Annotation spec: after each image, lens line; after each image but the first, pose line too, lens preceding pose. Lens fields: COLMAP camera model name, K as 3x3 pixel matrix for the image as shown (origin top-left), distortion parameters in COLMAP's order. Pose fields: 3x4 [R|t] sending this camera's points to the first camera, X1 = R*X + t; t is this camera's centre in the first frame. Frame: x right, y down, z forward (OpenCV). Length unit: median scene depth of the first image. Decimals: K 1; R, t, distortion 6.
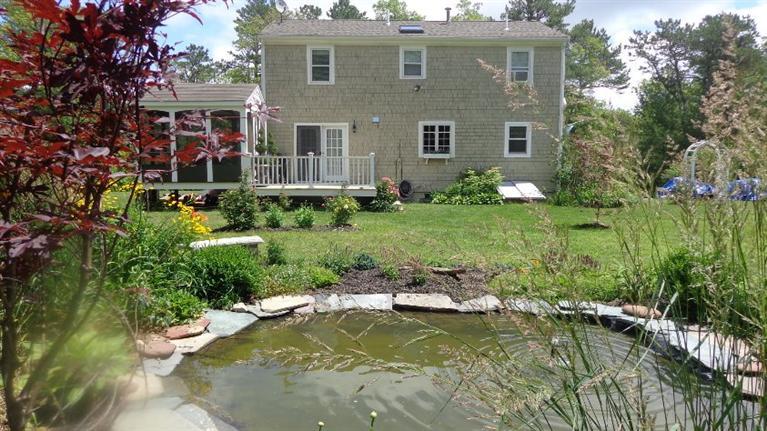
lens RADIAL K [[533.0, 0, 383.7], [0, 533.0, 217.9], [0, 0, 1]] dist [-0.004219, 0.002324]
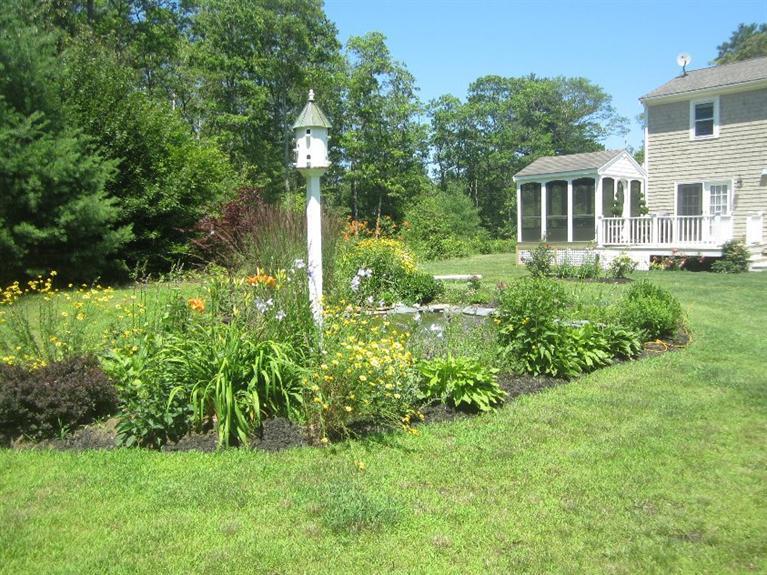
lens RADIAL K [[634.3, 0, 383.4], [0, 634.3, 286.7], [0, 0, 1]] dist [-0.047461, 0.014539]
pose [[0.651245, 0.043183, -0.757638, 0.358917], [-0.045942, 0.998792, 0.017437, 0.017669], [0.757476, 0.023452, 0.652442, -0.147516]]
